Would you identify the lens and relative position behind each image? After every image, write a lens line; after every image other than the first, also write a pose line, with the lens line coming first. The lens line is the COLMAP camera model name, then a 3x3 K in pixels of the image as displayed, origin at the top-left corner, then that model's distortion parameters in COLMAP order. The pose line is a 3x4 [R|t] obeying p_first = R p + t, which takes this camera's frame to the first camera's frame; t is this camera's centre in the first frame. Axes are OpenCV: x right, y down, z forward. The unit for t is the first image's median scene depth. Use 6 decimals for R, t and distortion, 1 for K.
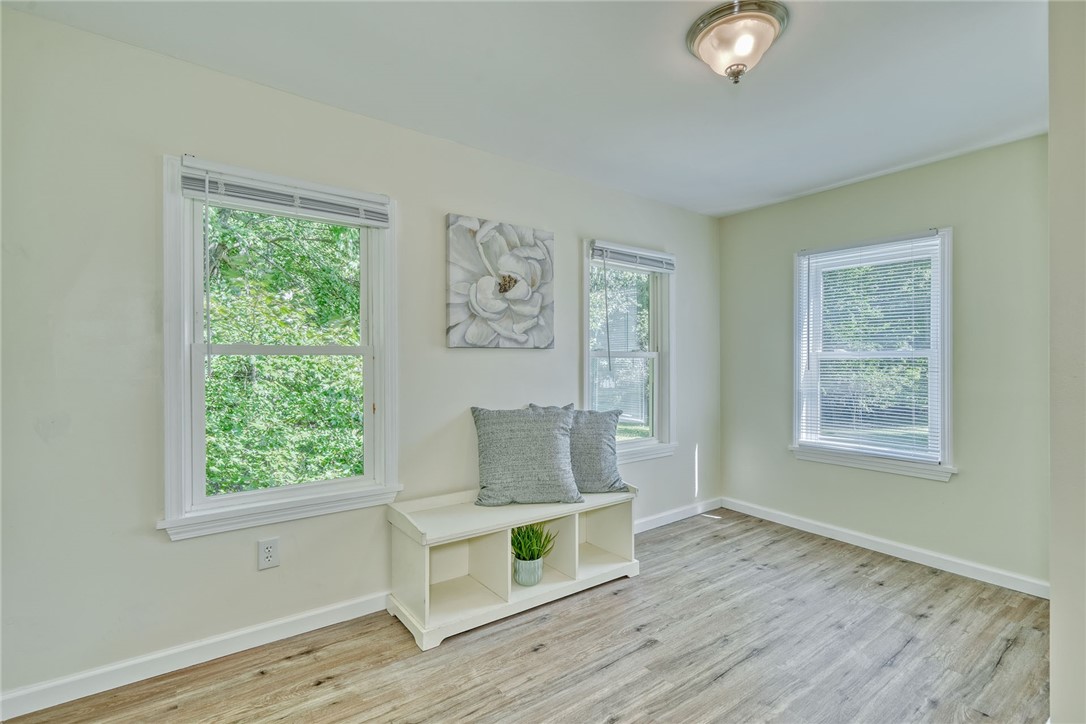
lens RADIAL K [[509.9, 0, 537.9], [0, 509.9, 359.8], [0, 0, 1]] dist [-0.005112, 0.004113]
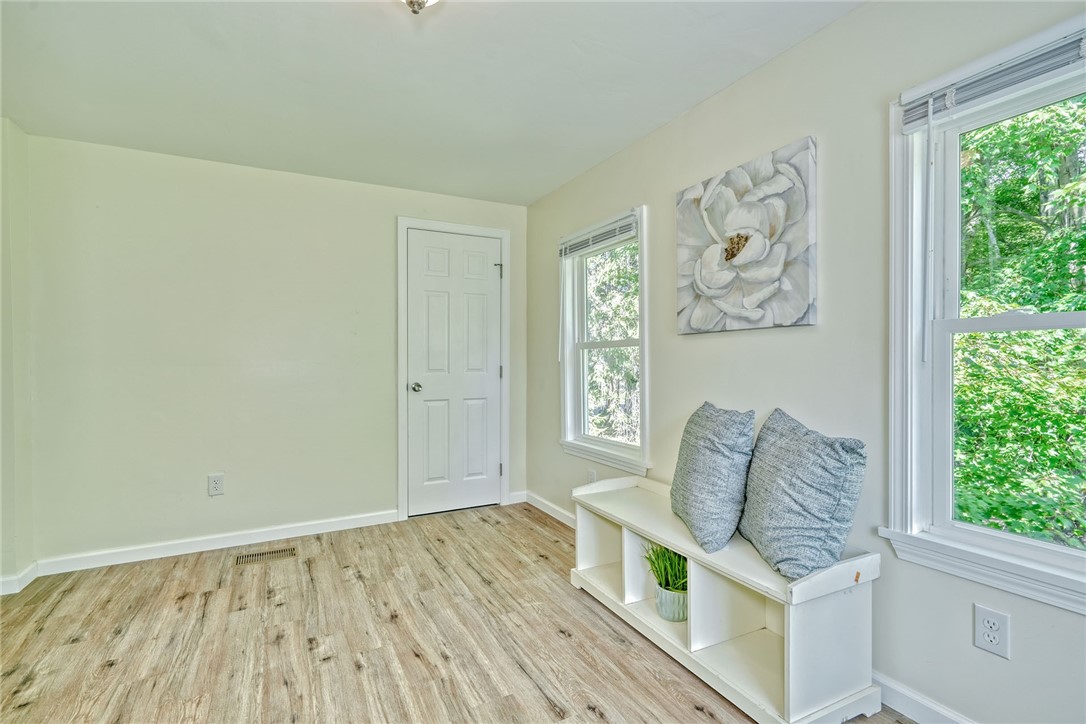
lens RADIAL K [[509.9, 0, 544.3], [0, 509.9, 363.6], [0, 0, 1]] dist [-0.005112, 0.004113]
pose [[-0.165168, 0.005987, -0.986247, 0.754123], [0.010100, 0.999939, 0.004378, 0.021367], [0.986214, -0.009238, -0.165219, 0.855132]]
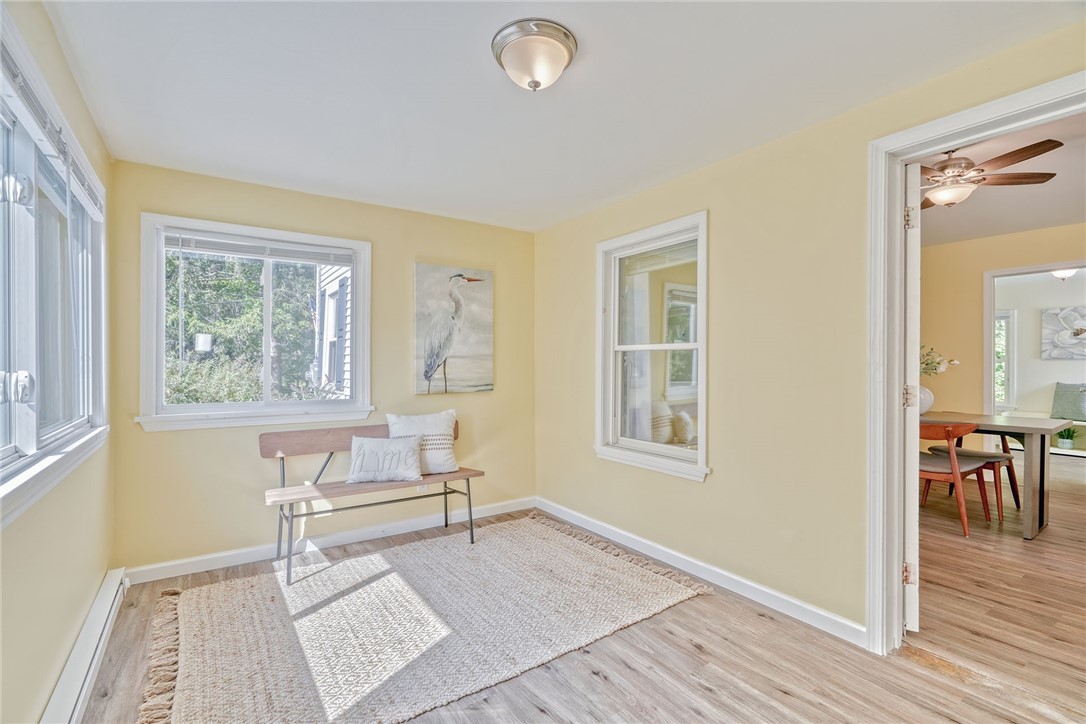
lens RADIAL K [[509.9, 0, 536.9], [0, 509.9, 367.7], [0, 0, 1]] dist [-0.005112, 0.004113]
pose [[-0.037621, 0.008807, -0.999253, 2.468364], [-0.003042, 0.999956, 0.008928, 0.005354], [0.999287, 0.003375, -0.037593, -1.479262]]
